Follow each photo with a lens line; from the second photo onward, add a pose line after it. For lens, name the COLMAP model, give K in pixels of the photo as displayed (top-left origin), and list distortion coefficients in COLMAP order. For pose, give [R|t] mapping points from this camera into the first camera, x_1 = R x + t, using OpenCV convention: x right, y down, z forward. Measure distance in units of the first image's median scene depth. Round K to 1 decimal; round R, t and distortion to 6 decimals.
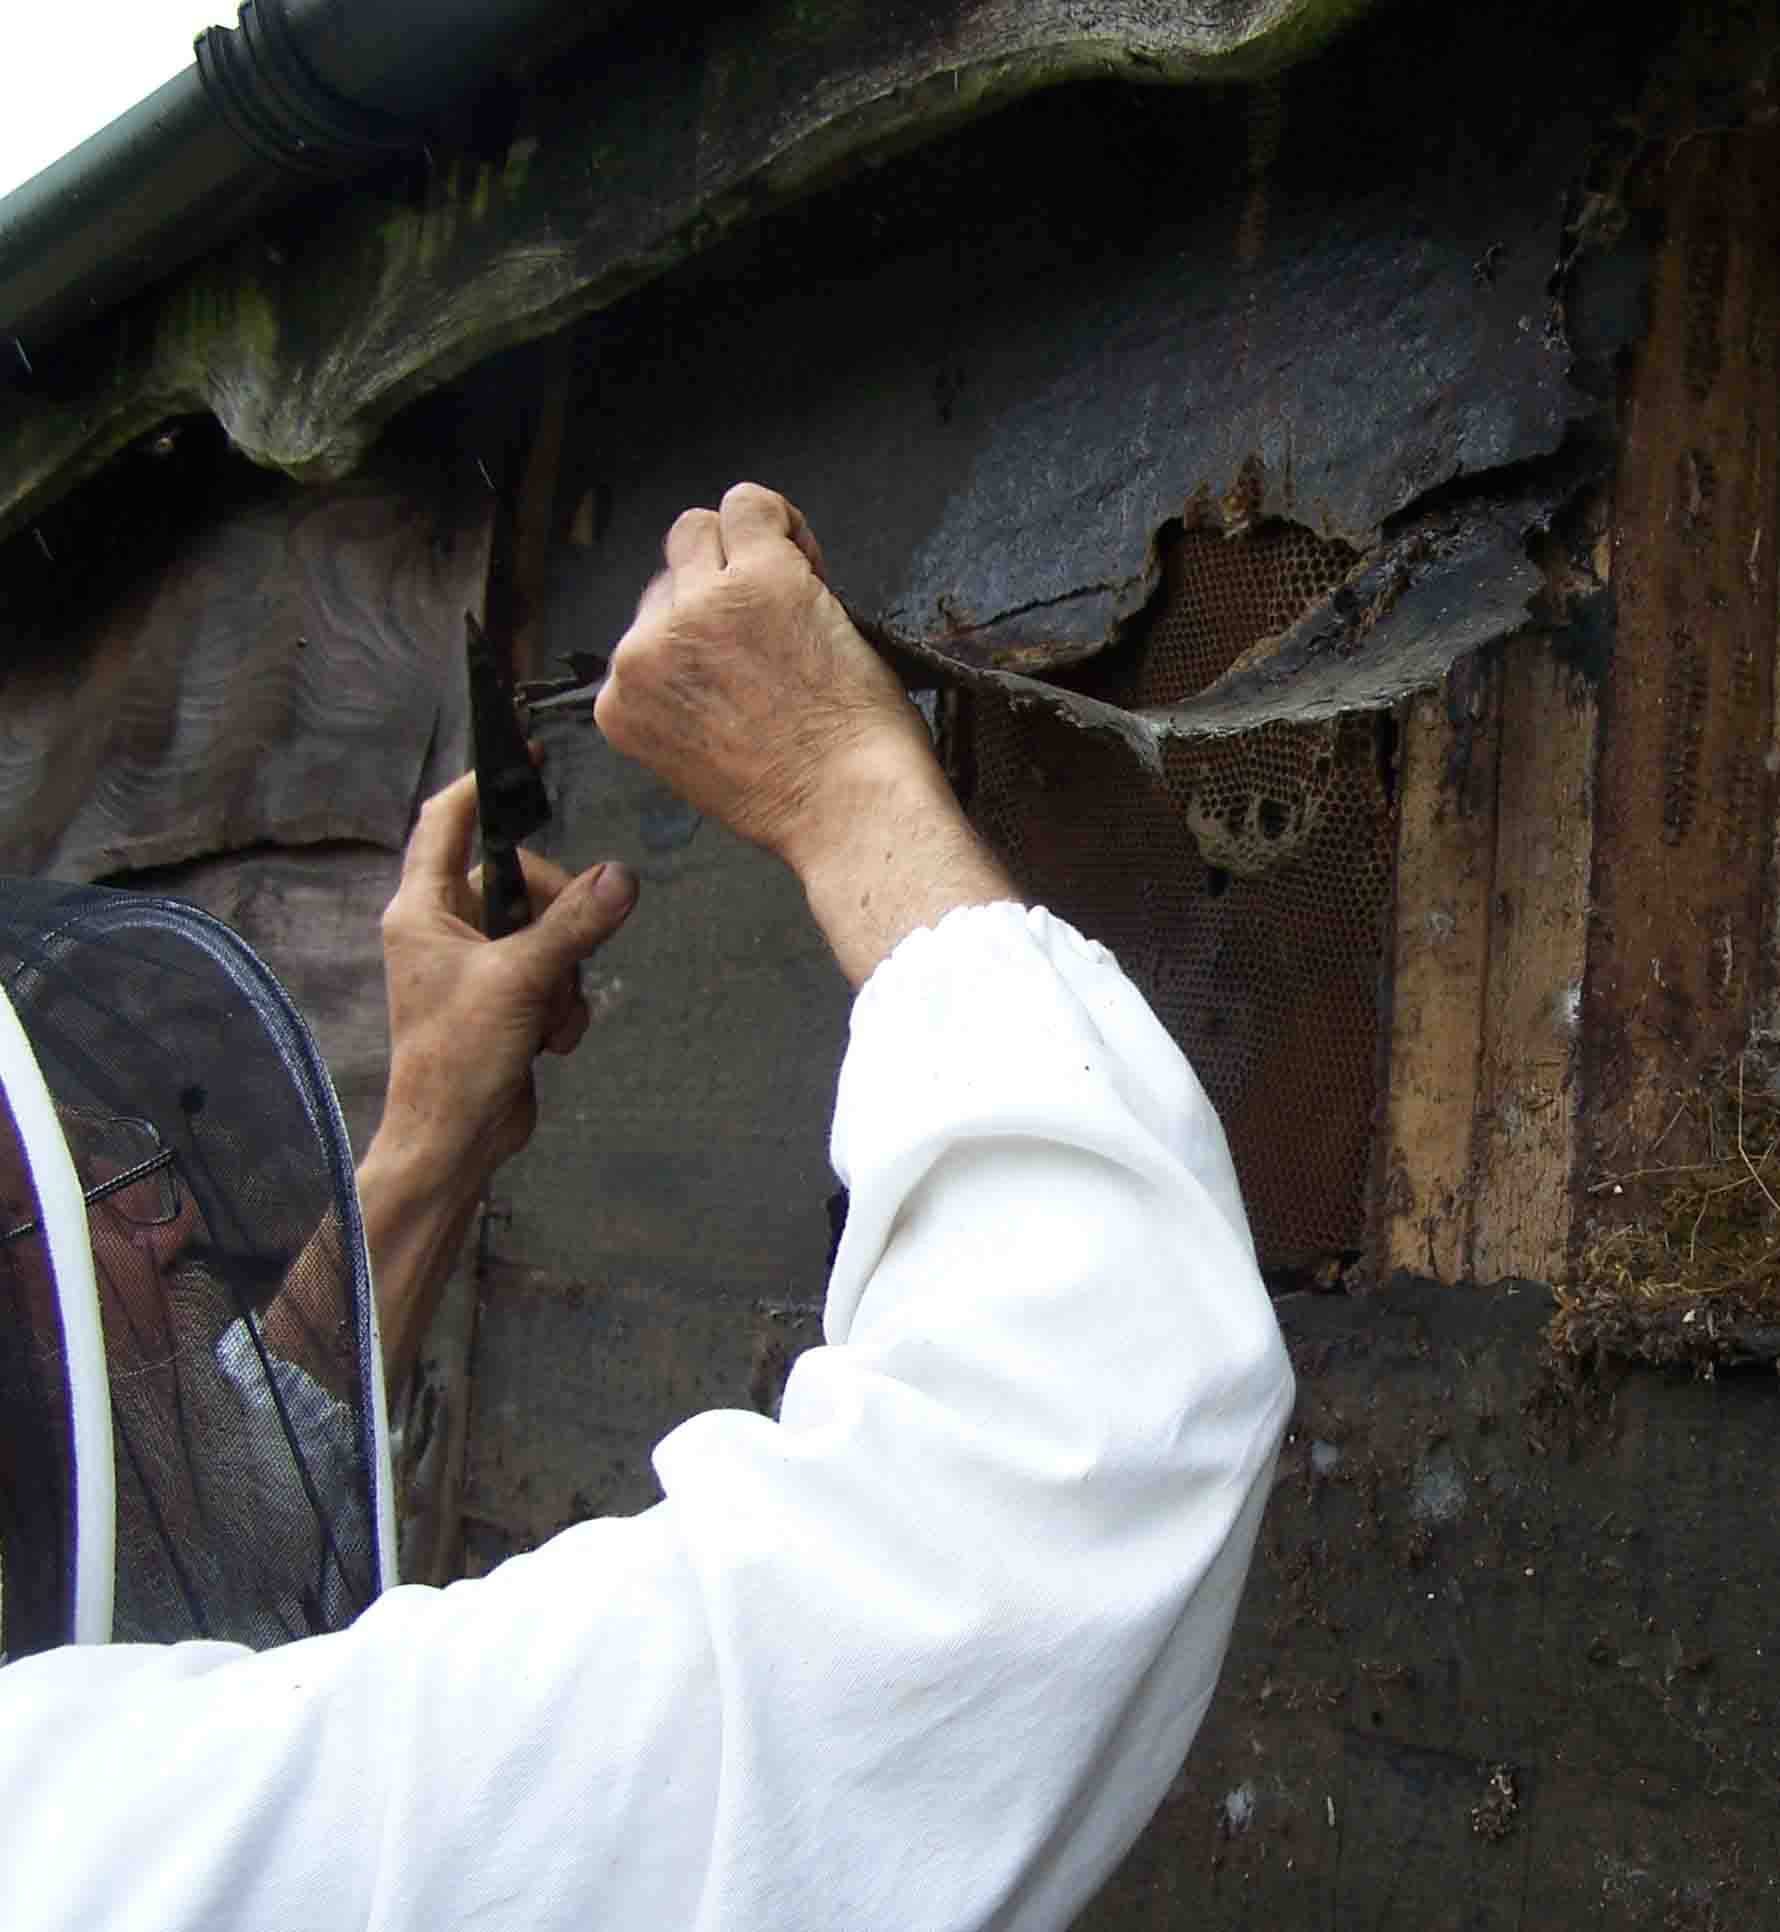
lens RADIAL K [[2443.1, 0, 890.1], [0, 2443.1, 963.8], [0, 0, 1]] dist [-0.031234, 0.000000]
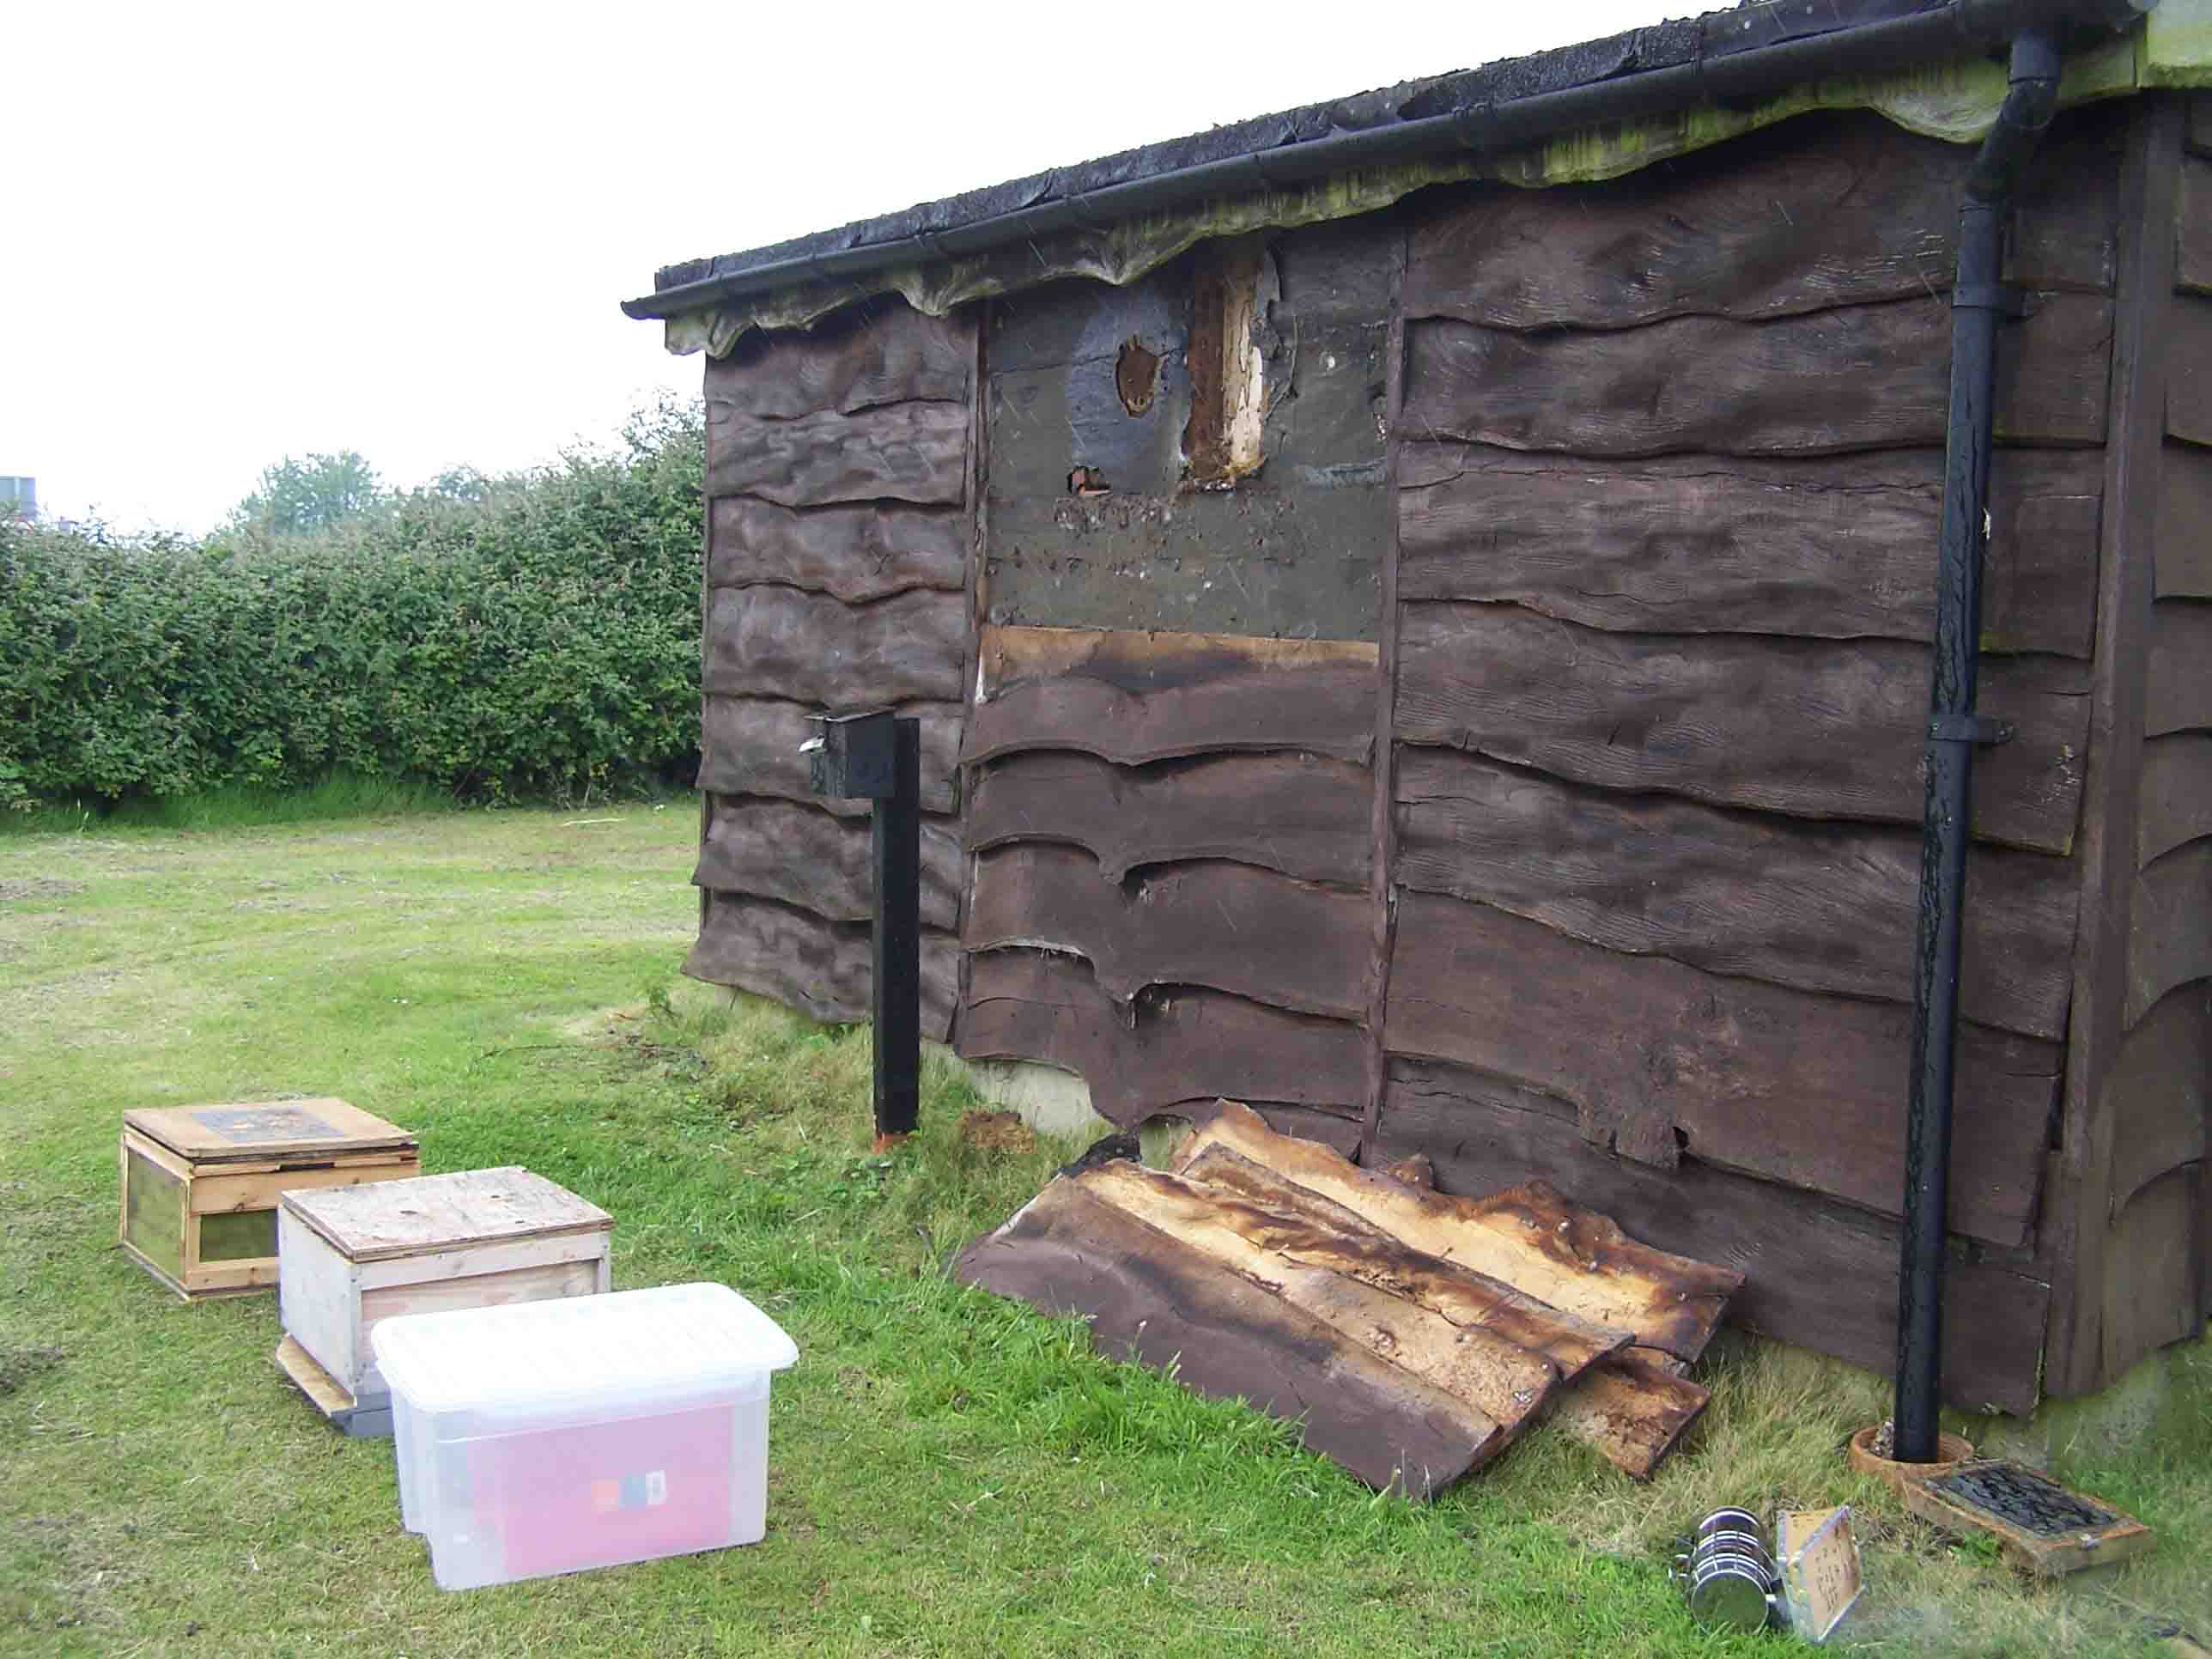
lens RADIAL K [[2455.9, 0, 1105.9], [0, 2455.9, 828.5], [0, 0, 1]] dist [-0.009042, 0.000000]
pose [[0.997734, -0.061509, -0.027249, 0.121321], [0.065958, 0.974119, 0.216198, -0.235596], [0.013246, -0.217505, 0.975969, -3.366880]]
